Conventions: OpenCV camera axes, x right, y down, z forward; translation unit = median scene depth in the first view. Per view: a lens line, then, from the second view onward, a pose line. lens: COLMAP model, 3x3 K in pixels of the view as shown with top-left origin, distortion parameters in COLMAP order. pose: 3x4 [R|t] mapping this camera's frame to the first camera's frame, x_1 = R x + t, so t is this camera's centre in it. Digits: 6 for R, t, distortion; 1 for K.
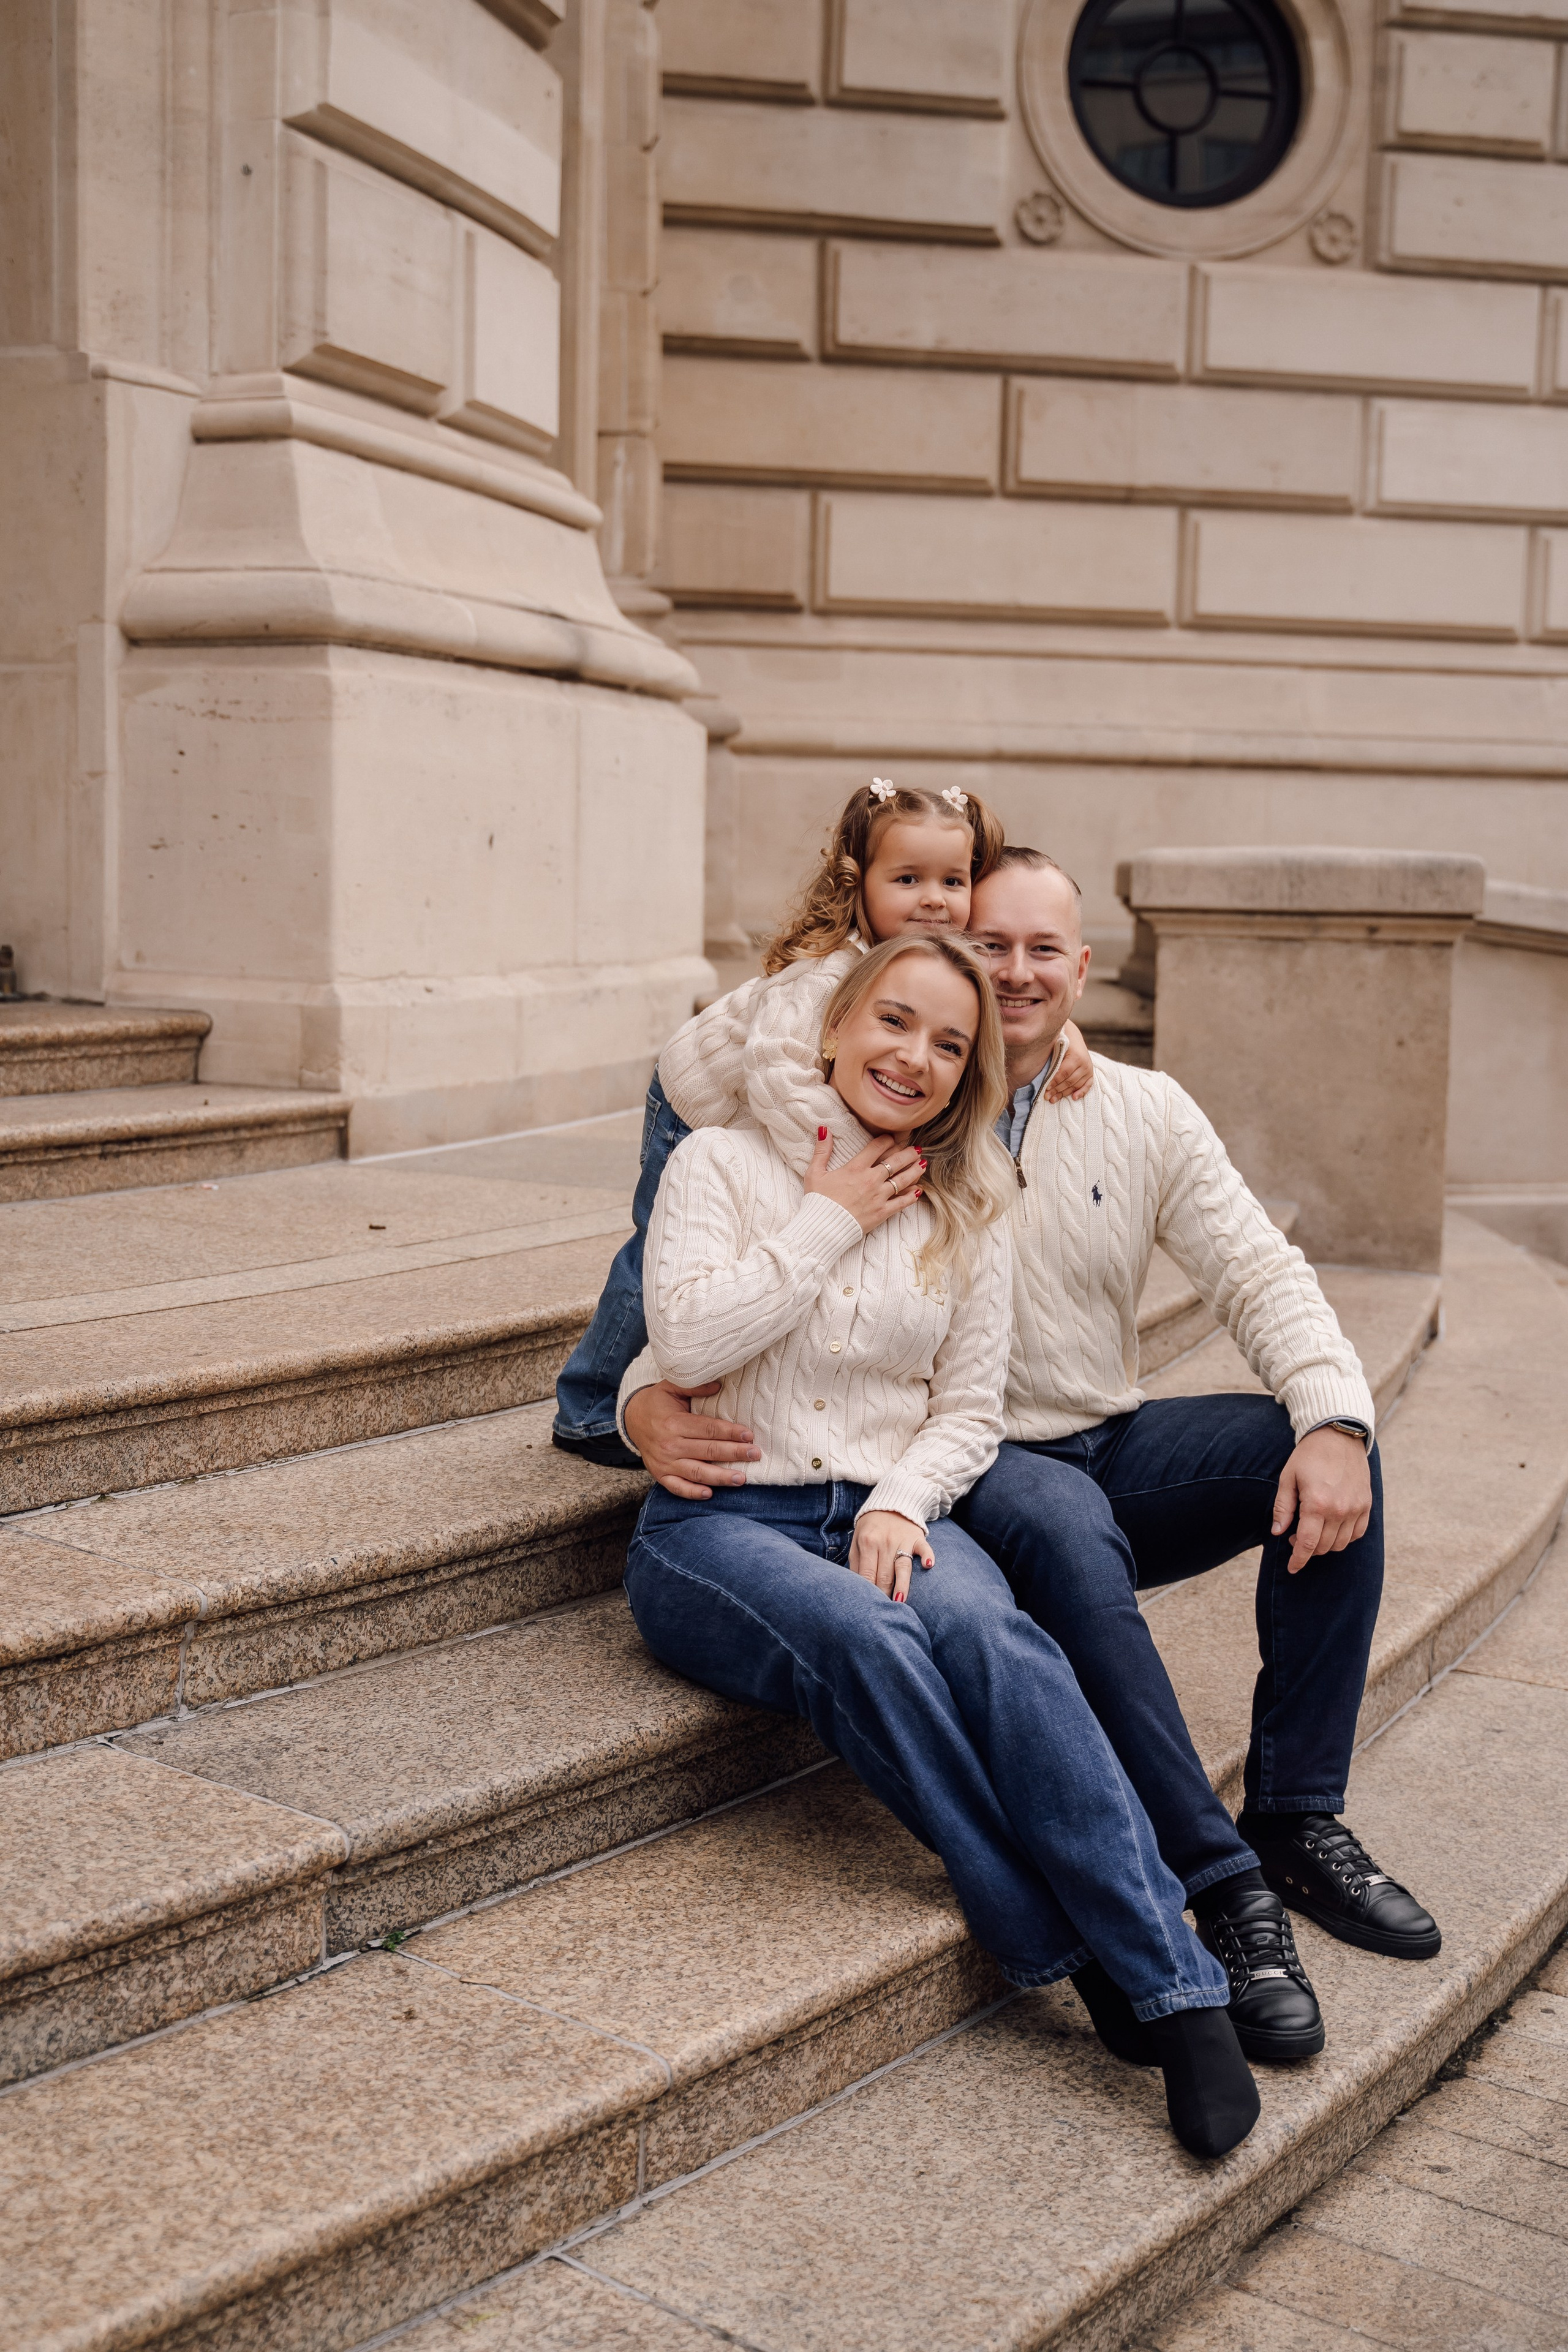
lens RADIAL K [[2817.8, 0, 781.1], [0, 2817.8, 1112.3], [0, 0, 1]] dist [-0.009182, 0.091440]
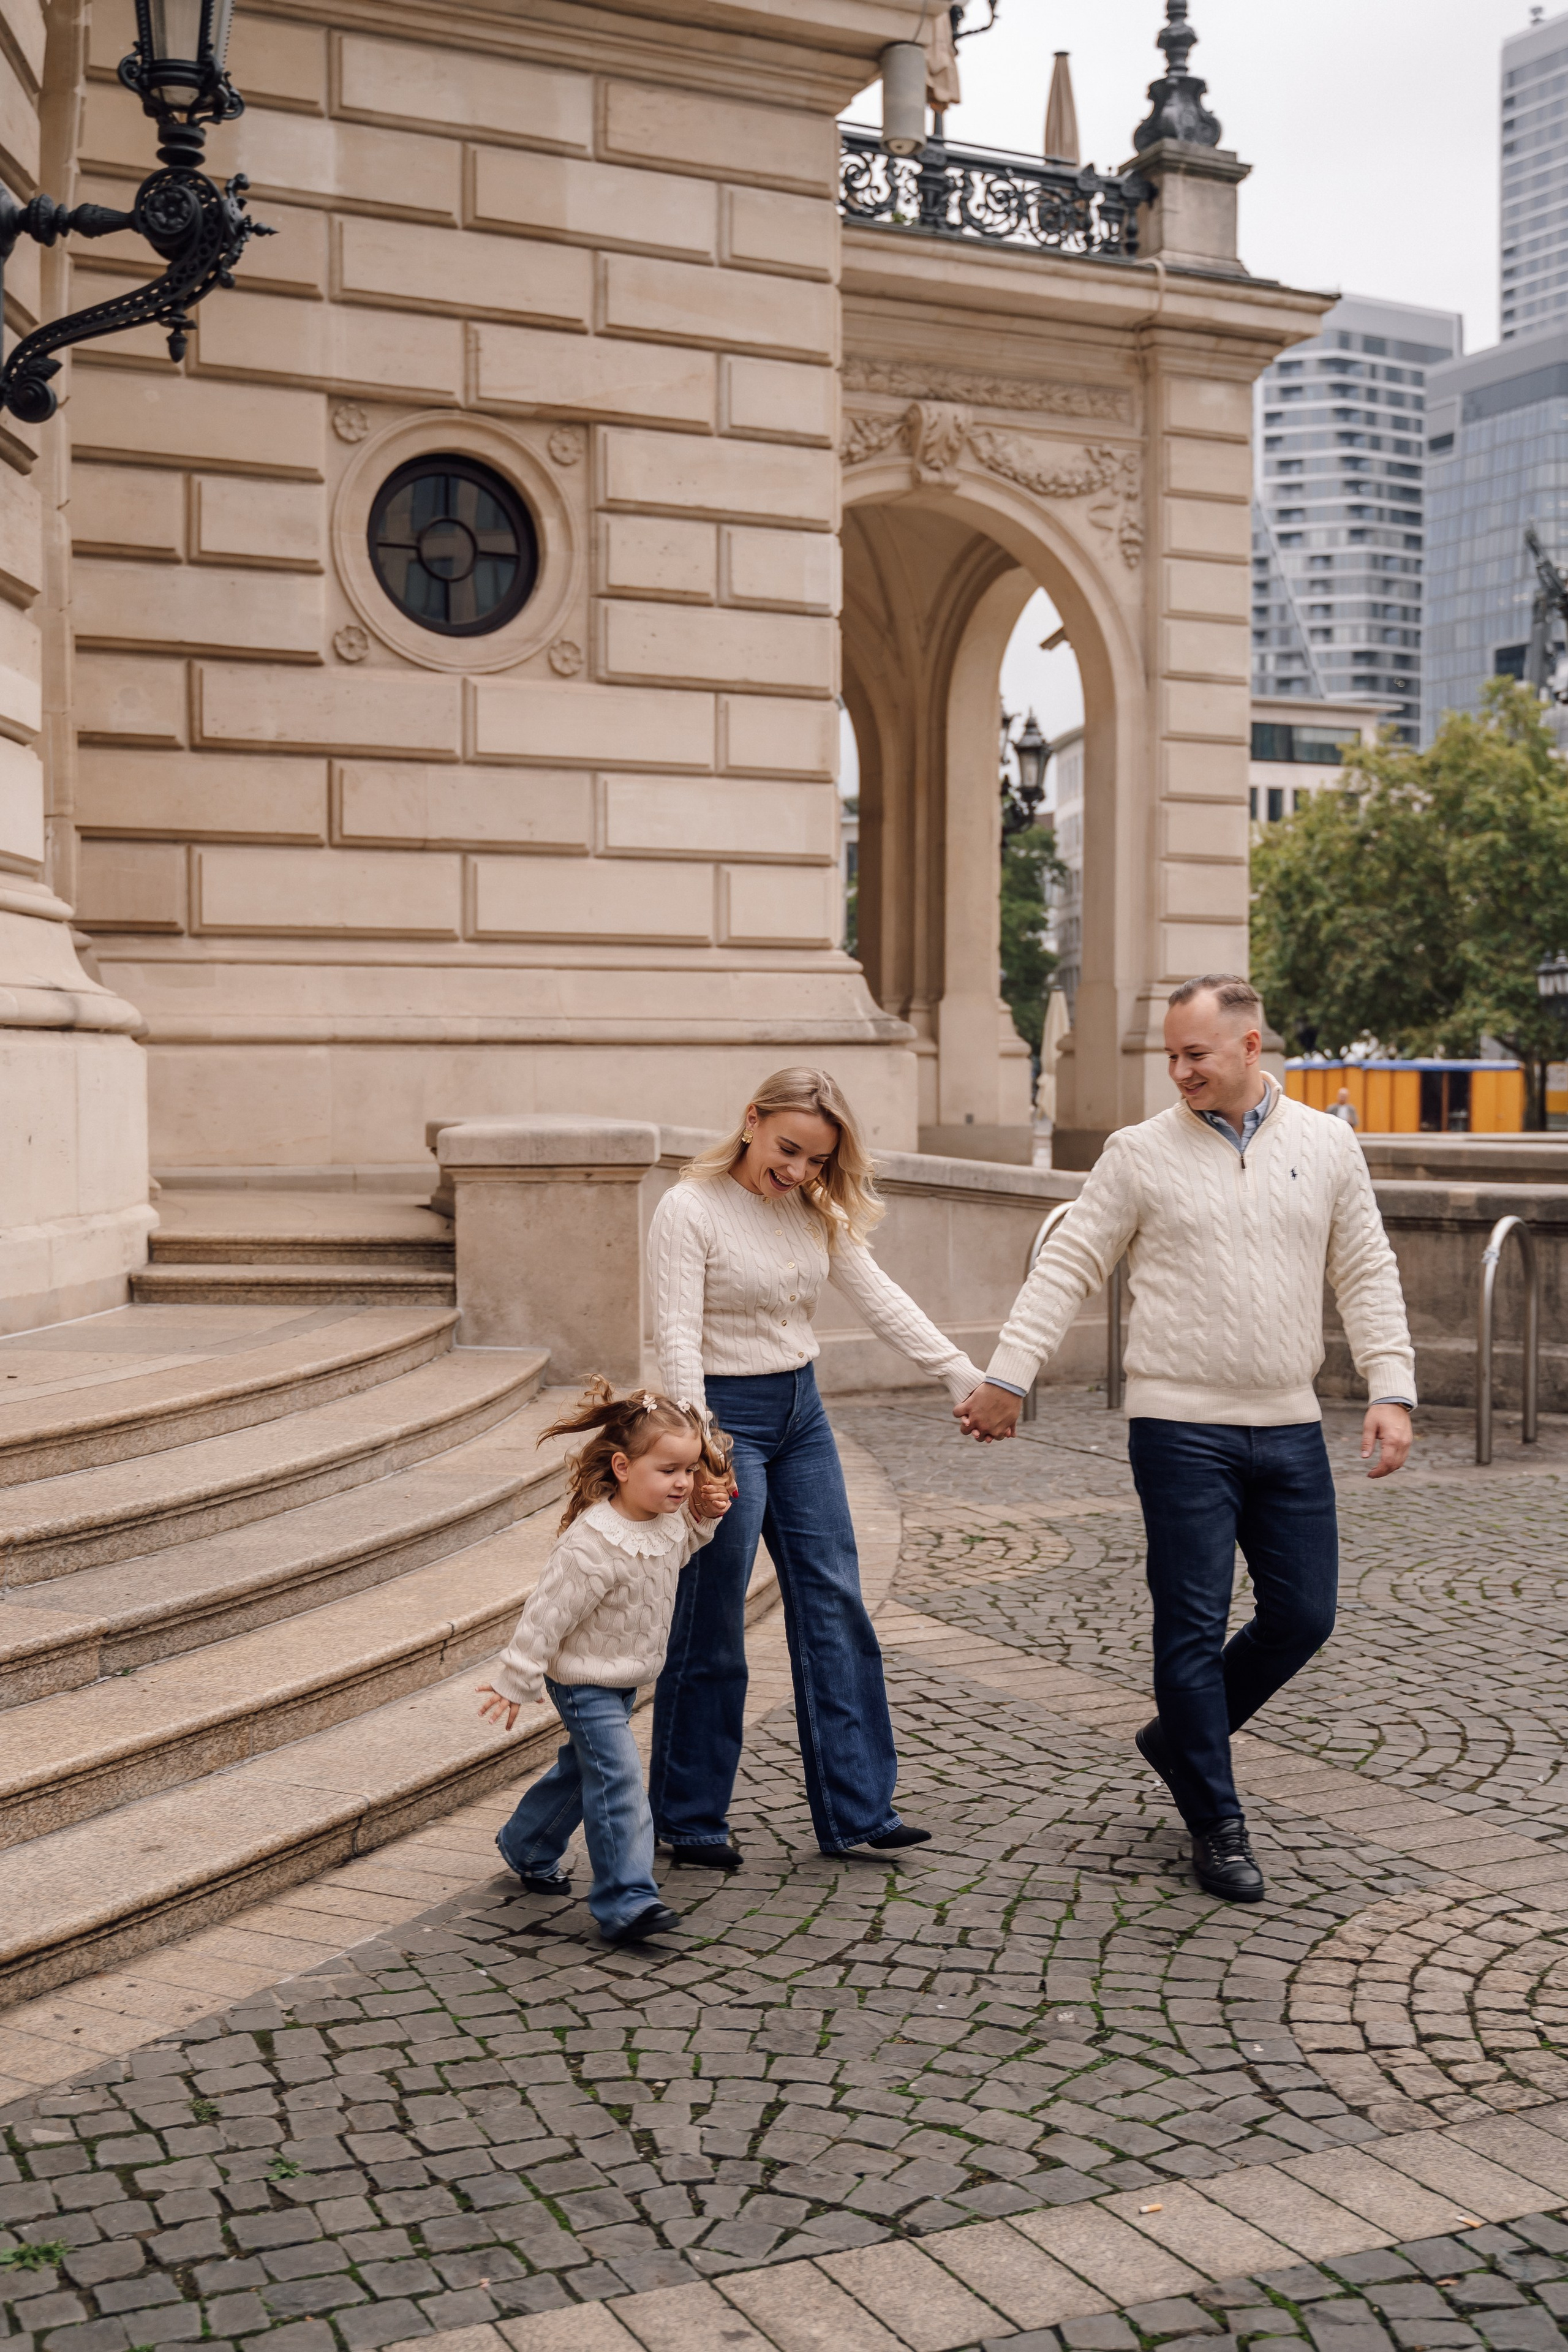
lens RADIAL K [[2689.7, 0, 772.6], [0, 2689.7, 1156.0], [0, 0, 1]] dist [-0.029047, 0.024012]
pose [[0.969174, -0.031663, 0.244335, -0.111597], [0.045523, 0.997646, -0.051287, 0.013900], [-0.242136, 0.060829, 0.968334, -0.911367]]
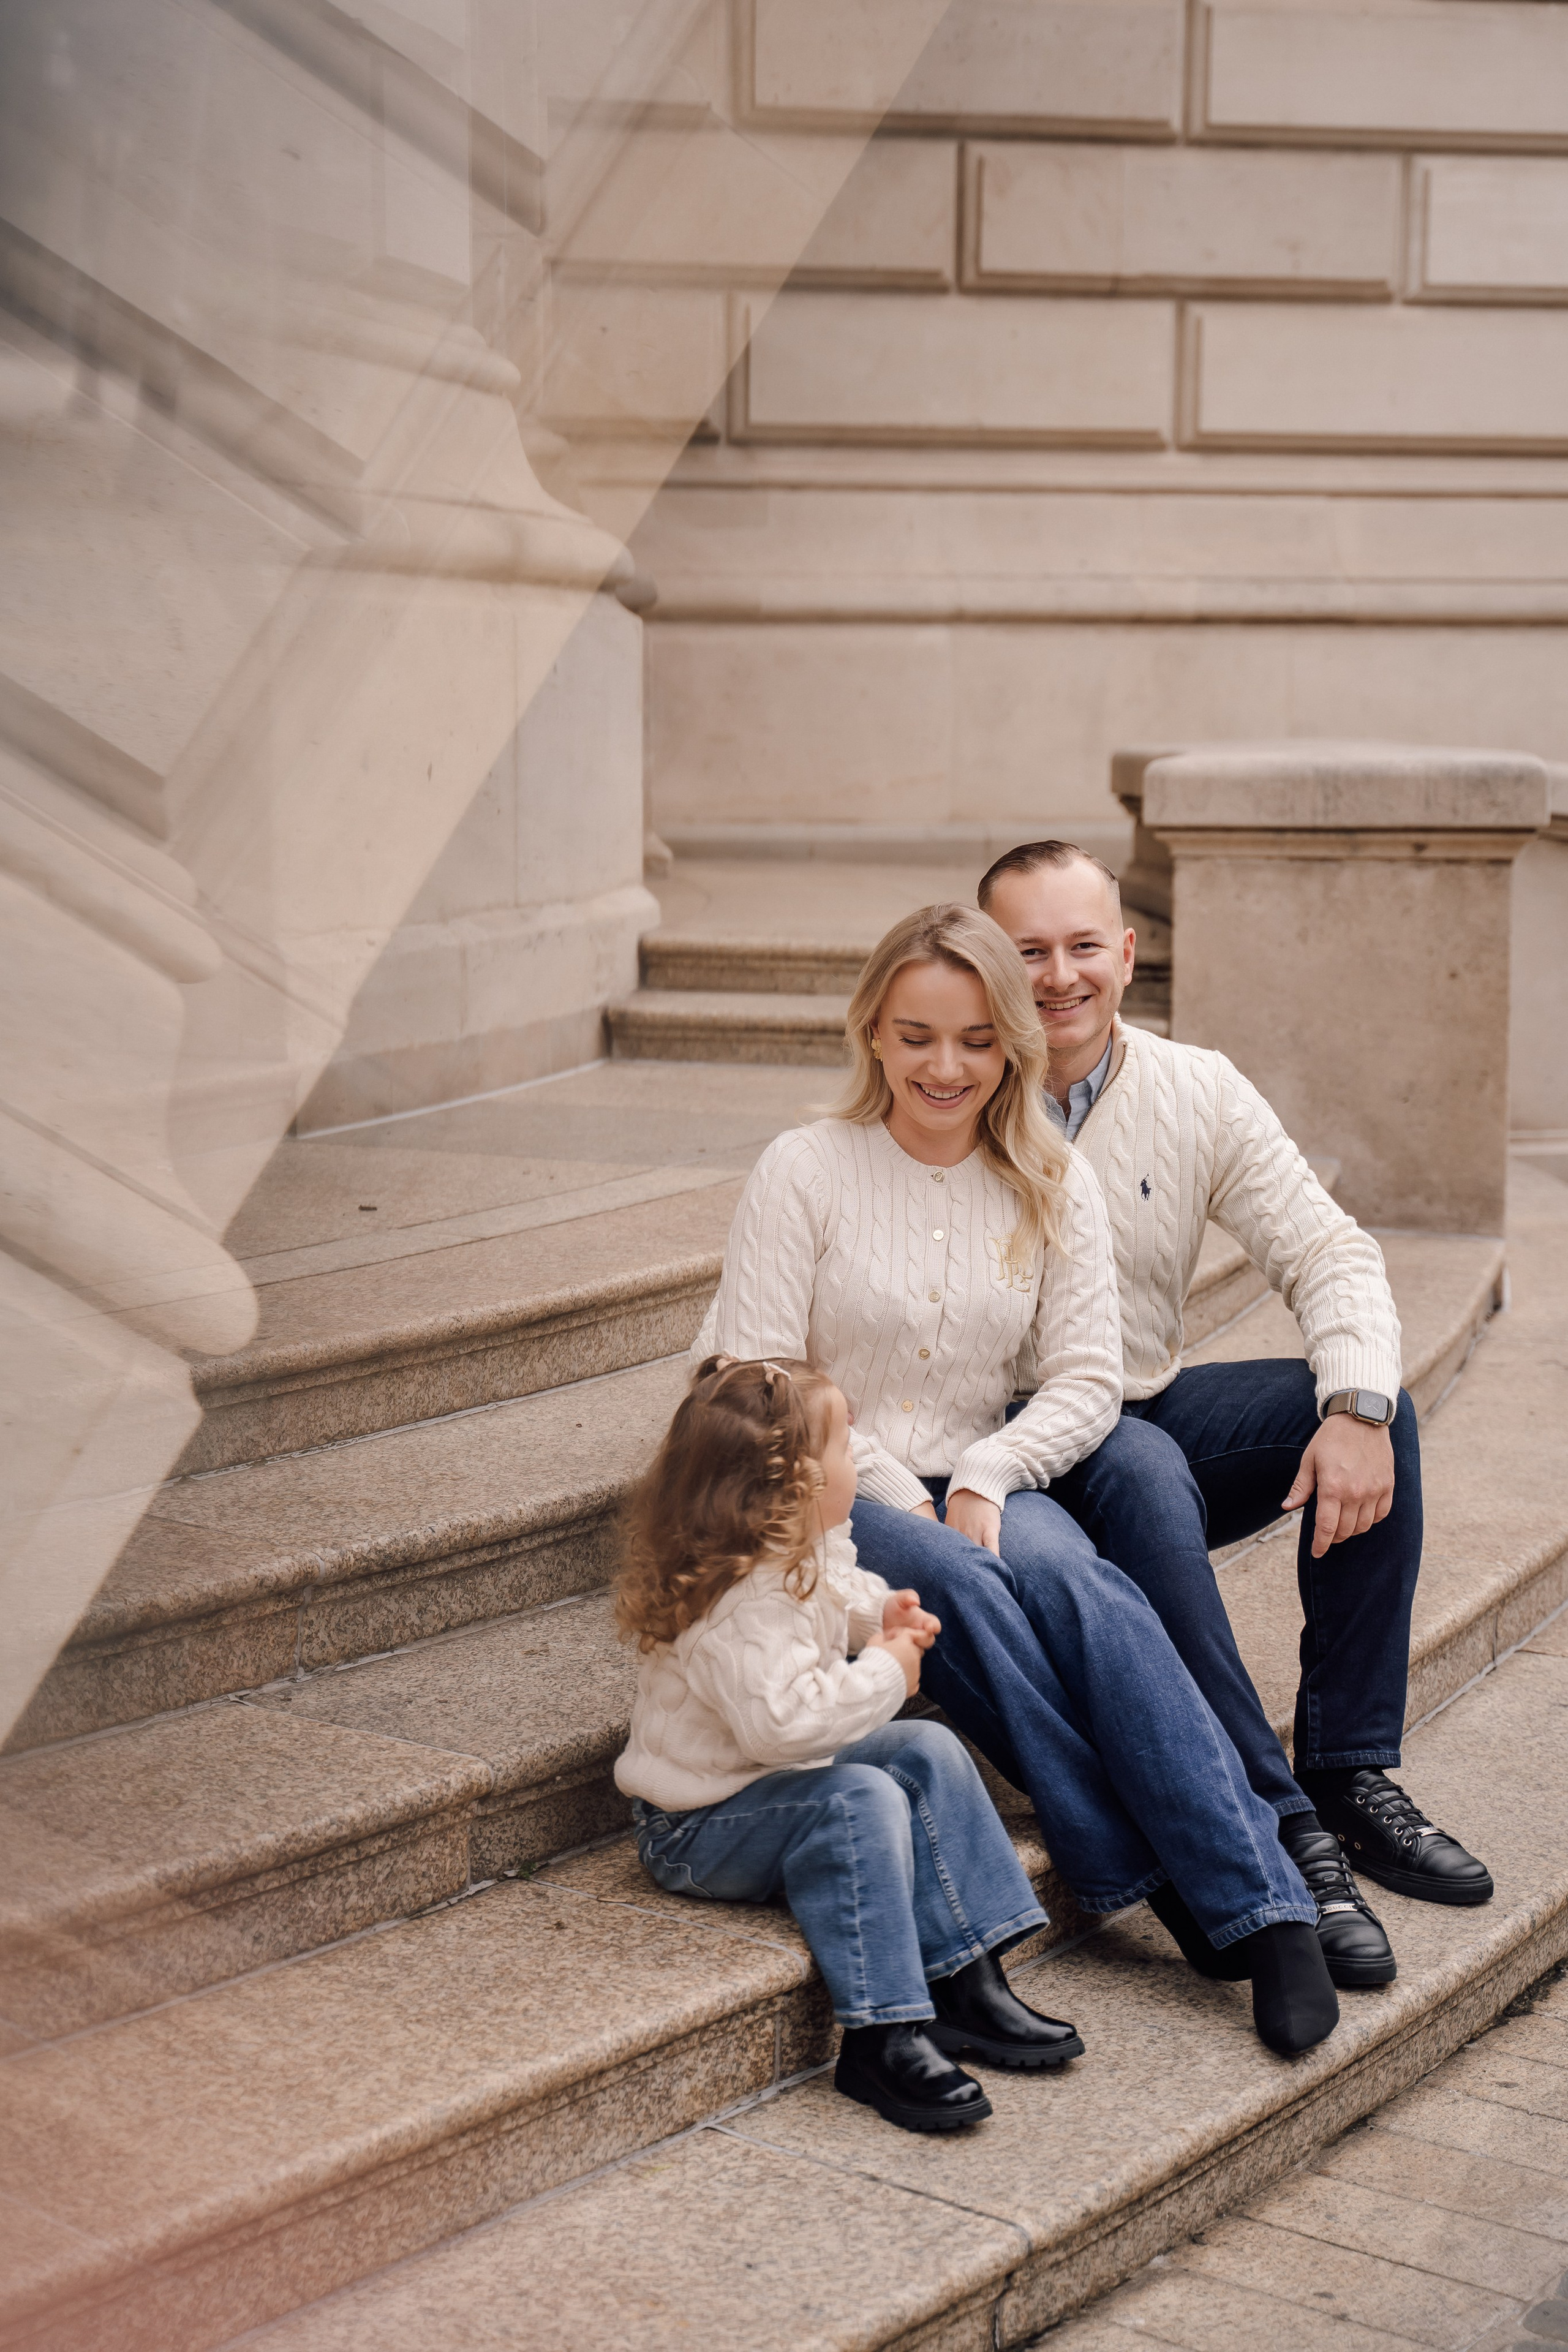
lens RADIAL K [[3831.5, 0, 717.7], [0, 3831.5, 1094.2], [0, 0, 1]] dist [0.130058, 0.183586]
pose [[0.999499, -0.020080, 0.024477, -0.071699], [0.019731, 0.999702, 0.014384, -0.016584], [-0.024759, -0.013893, 0.999597, -0.353438]]
